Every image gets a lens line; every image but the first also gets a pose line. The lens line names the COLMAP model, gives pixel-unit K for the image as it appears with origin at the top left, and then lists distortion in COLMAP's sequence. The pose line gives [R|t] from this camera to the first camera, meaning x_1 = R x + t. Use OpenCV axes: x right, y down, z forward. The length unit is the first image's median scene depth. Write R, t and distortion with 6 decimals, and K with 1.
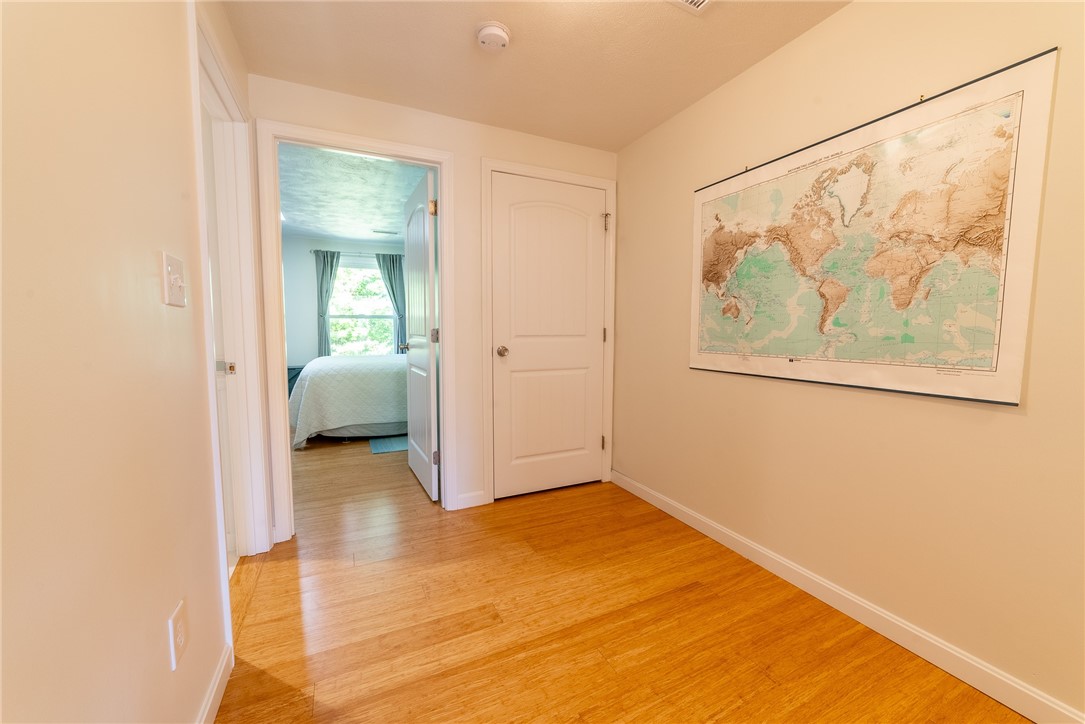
lens RADIAL K [[417.1, 0, 544.2], [0, 417.1, 362.4], [0, 0, 1]] dist [-0.029610, 0.010446]
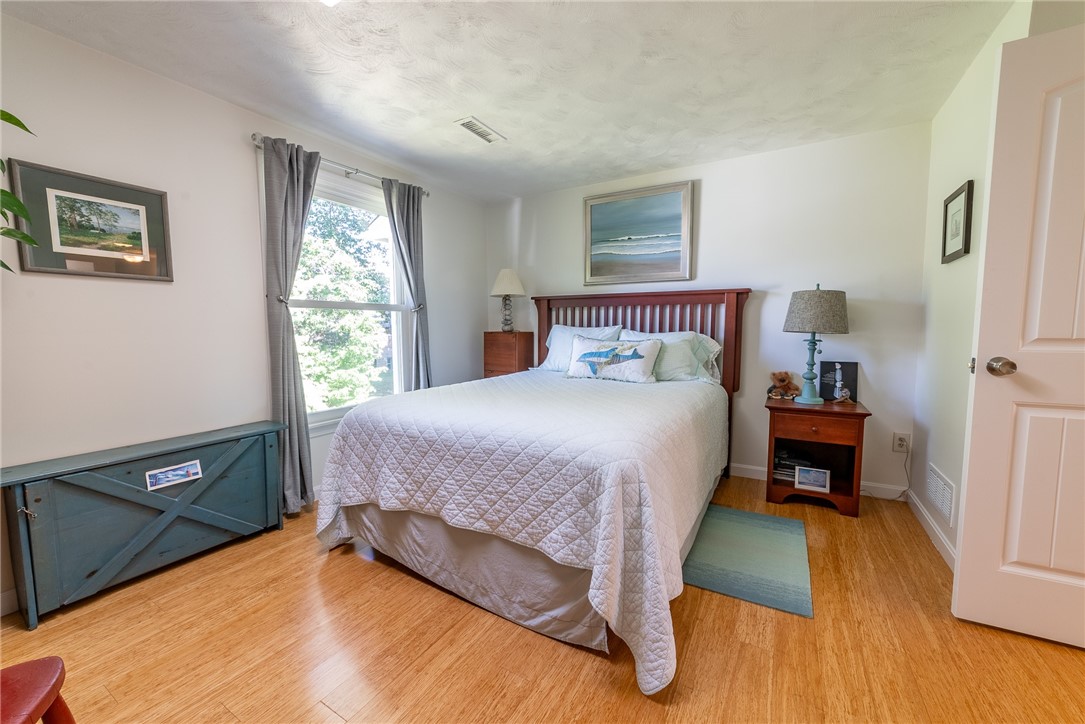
lens RADIAL K [[417.1, 0, 544.2], [0, 417.1, 362.4], [0, 0, 1]] dist [-0.029610, 0.010446]
pose [[0.830934, -0.054245, 0.553721, -0.543147], [0.052755, 0.998433, 0.018646, -0.043802], [-0.553865, 0.013718, 0.832494, 0.492879]]
